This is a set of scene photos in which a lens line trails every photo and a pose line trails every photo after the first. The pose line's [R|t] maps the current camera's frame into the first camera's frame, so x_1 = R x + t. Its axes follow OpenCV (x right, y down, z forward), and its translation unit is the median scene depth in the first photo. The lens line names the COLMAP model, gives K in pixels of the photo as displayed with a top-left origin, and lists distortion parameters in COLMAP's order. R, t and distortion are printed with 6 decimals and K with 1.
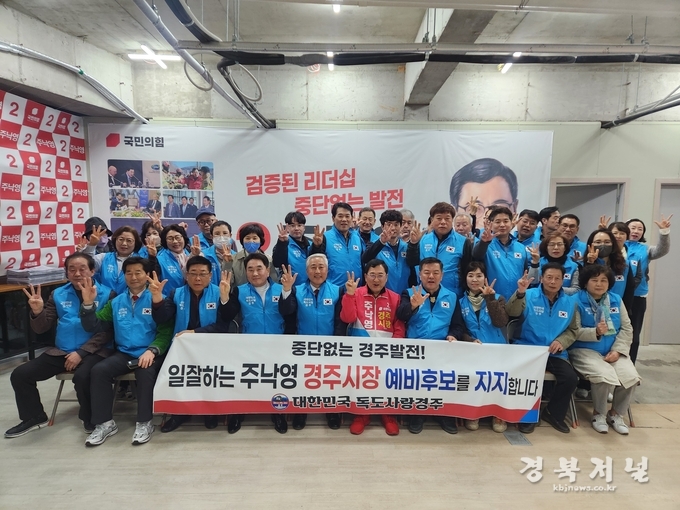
lens RADIAL K [[469.1, 0, 351.0], [0, 469.1, 271.2], [0, 0, 1]] dist [0.069569, -0.061528]
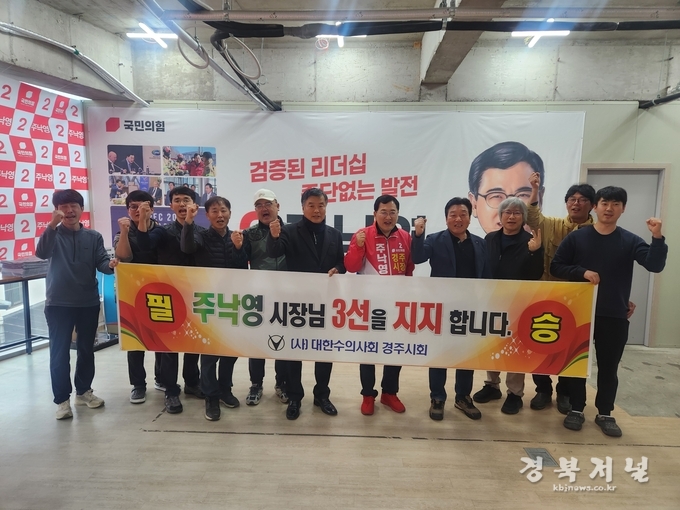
lens RADIAL K [[473.1, 0, 342.8], [0, 473.1, 266.8], [0, 0, 1]] dist [0.058161, -0.056421]
pose [[0.998699, 0.009637, -0.050084, 0.012261], [-0.008757, 0.999804, 0.017758, -0.010753], [0.050245, -0.017296, 0.998587, 0.058374]]
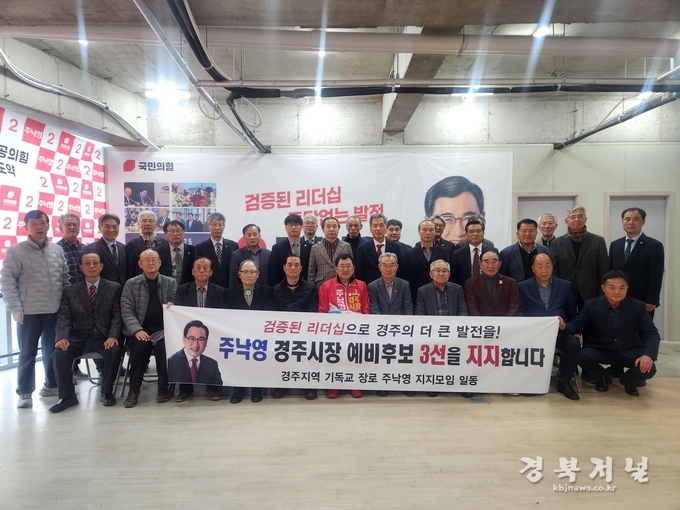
lens RADIAL K [[473.1, 0, 342.8], [0, 473.1, 266.8], [0, 0, 1]] dist [0.058161, -0.056421]
pose [[0.999874, -0.015808, 0.001208, 0.009359], [0.015854, 0.996794, -0.078426, 0.065781], [0.000035, 0.078435, 0.996919, -0.127870]]
